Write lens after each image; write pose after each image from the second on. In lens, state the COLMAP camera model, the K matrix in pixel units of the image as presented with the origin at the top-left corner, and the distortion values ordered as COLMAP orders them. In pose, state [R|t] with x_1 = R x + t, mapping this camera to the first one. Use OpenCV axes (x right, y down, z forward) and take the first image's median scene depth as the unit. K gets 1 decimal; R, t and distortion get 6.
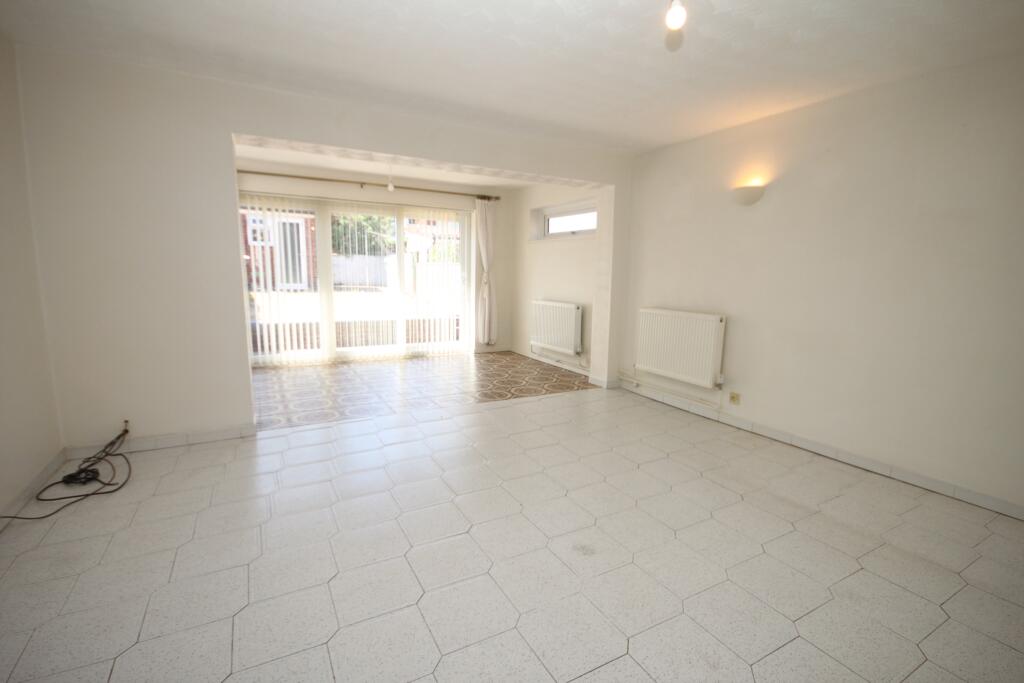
lens RADIAL K [[471.3, 0, 517.9], [0, 471.3, 345.0], [0, 0, 1]] dist [0.002751, -0.000562]
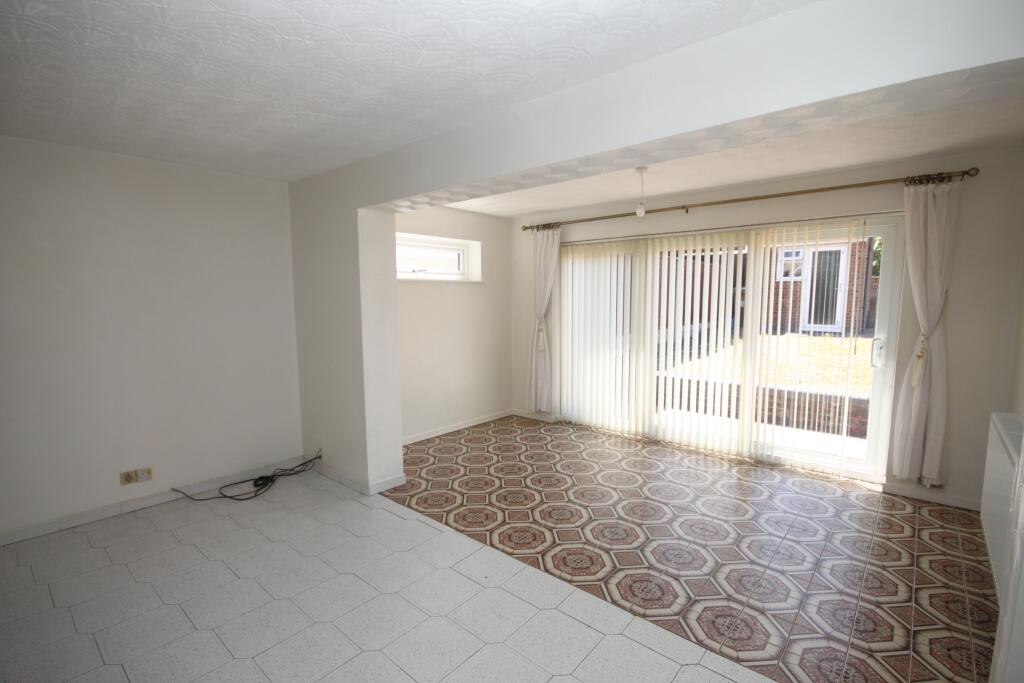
lens RADIAL K [[471.3, 0, 520.5], [0, 471.3, 343.7], [0, 0, 1]] dist [0.002751, -0.000562]
pose [[0.336056, 0.073413, -0.938976, 0.338788], [-0.130641, 0.990954, 0.030721, -0.146364], [0.932737, 0.112345, 0.342607, 0.634381]]
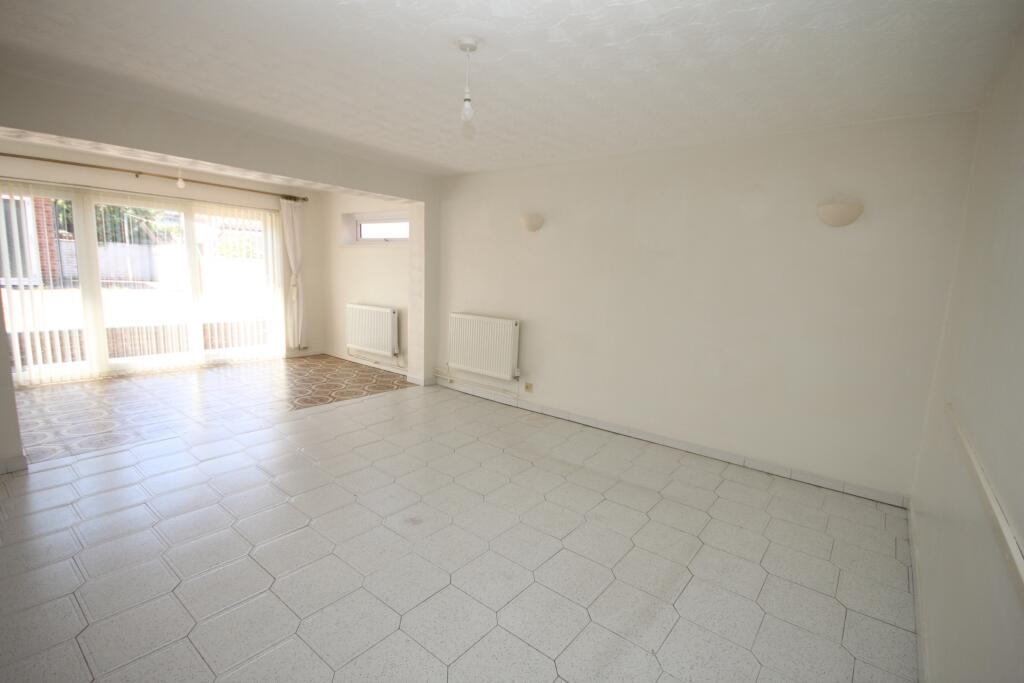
lens RADIAL K [[471.3, 0, 514.2], [0, 471.3, 346.8], [0, 0, 1]] dist [0.002751, -0.000562]
pose [[0.926665, -0.038721, 0.373888, -0.024945], [0.032778, 0.999215, 0.022243, -0.016947], [-0.374456, -0.008356, 0.927207, -0.102053]]
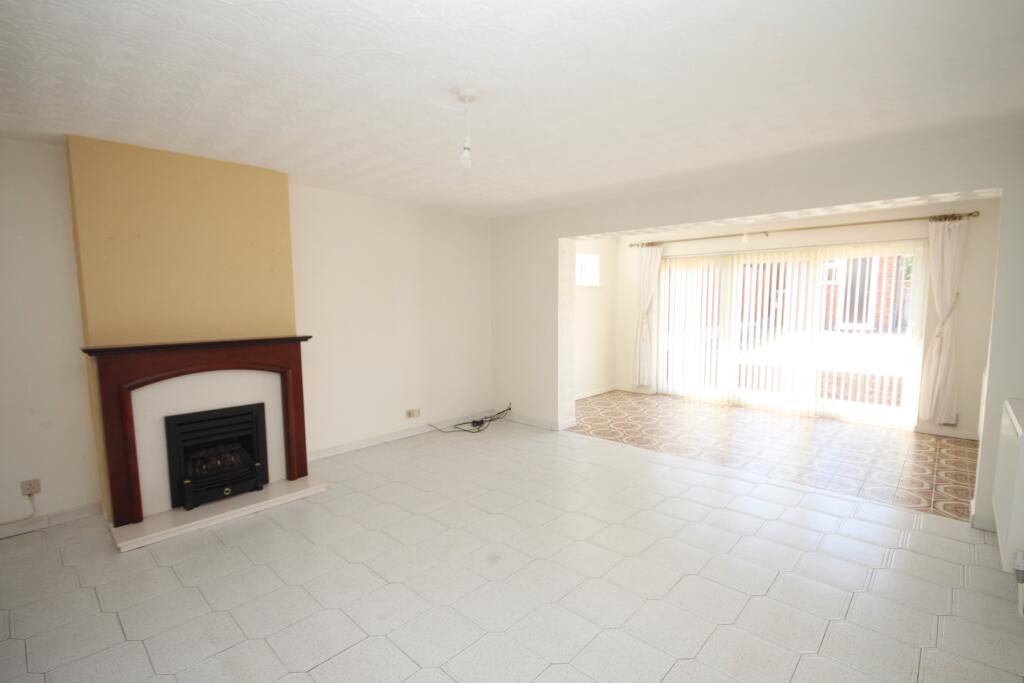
lens RADIAL K [[471.3, 0, 518.3], [0, 471.3, 349.8], [0, 0, 1]] dist [0.002751, -0.000562]
pose [[0.315749, 0.078747, -0.945570, 0.562147], [-0.133663, 0.990304, 0.037839, -0.074742], [0.939381, 0.114440, 0.323213, 0.248362]]
